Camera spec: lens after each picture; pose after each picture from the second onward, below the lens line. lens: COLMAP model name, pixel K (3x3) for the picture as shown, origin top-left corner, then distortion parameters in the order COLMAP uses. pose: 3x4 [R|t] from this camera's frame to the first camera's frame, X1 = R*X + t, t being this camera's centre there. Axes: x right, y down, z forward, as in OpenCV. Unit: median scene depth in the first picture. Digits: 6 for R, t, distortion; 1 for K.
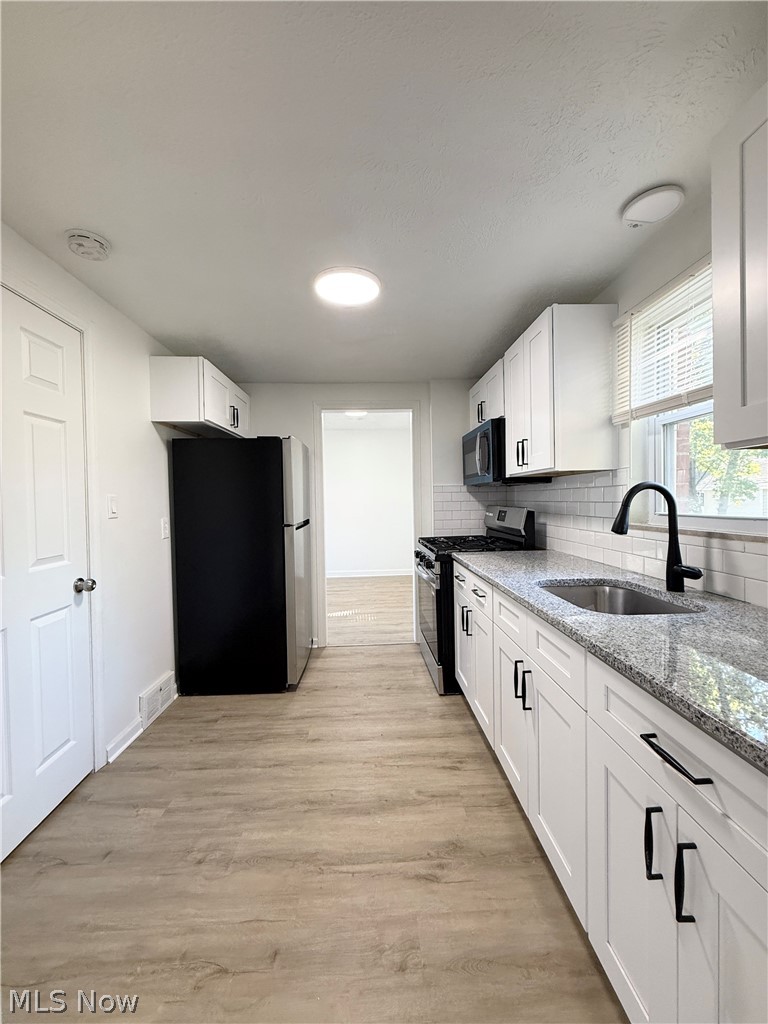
lens RADIAL K [[407.1, 0, 386.0], [0, 407.1, 509.1], [0, 0, 1]] dist [-0.001573, 0.000457]
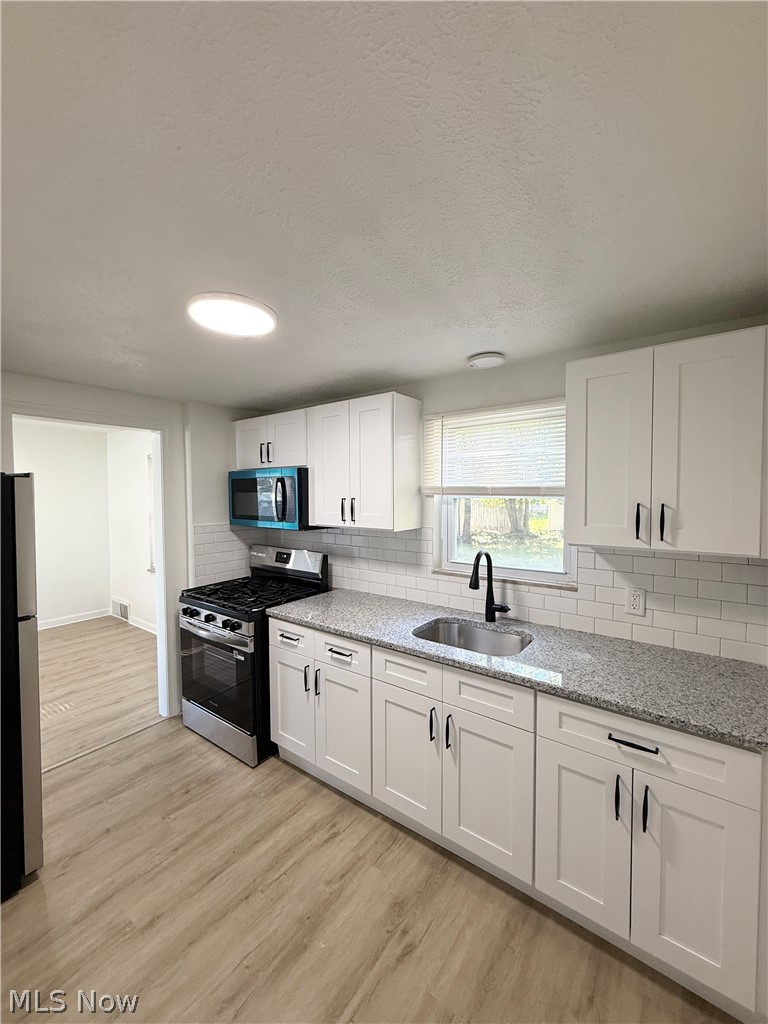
lens RADIAL K [[407.1, 0, 386.0], [0, 407.1, 509.1], [0, 0, 1]] dist [-0.001573, 0.000457]
pose [[0.632784, -0.014499, 0.774193, -0.552703], [0.011465, 0.999891, 0.009355, -0.184685], [-0.774244, 0.002957, 0.632881, 0.288222]]
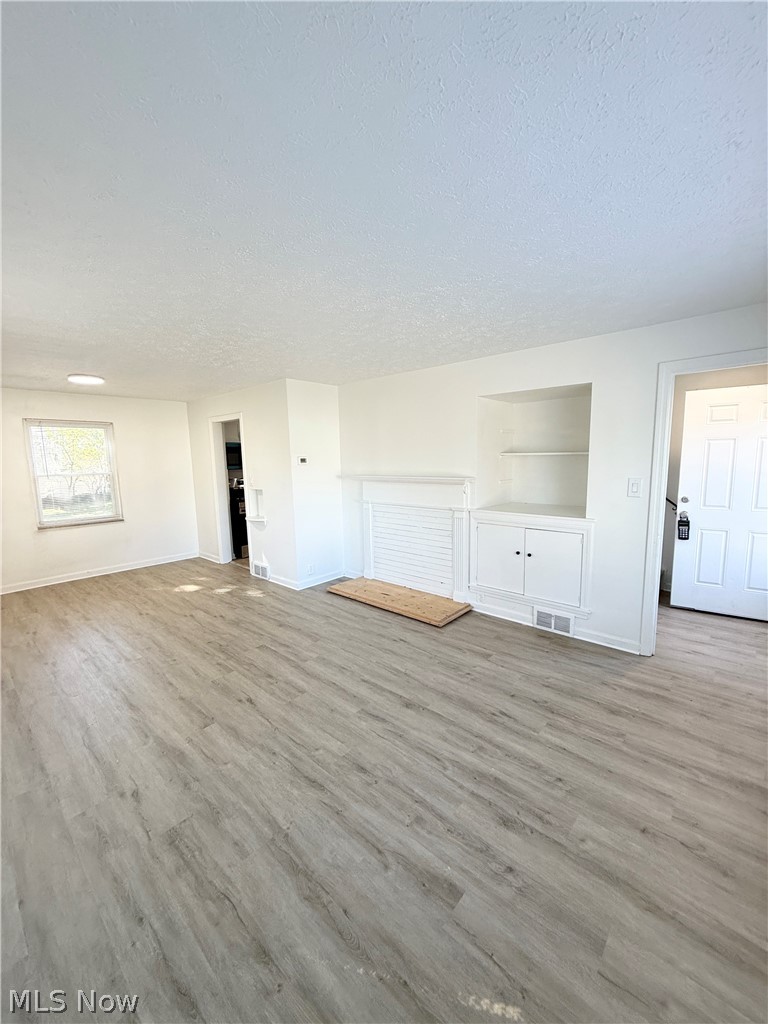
lens RADIAL K [[407.1, 0, 386.0], [0, 407.1, 509.1], [0, 0, 1]] dist [-0.001573, 0.000457]
pose [[-0.717050, -0.062859, 0.694182, -0.472382], [0.047105, 0.989278, 0.138237, -0.184416], [-0.695428, 0.131823, -0.706401, 1.504043]]
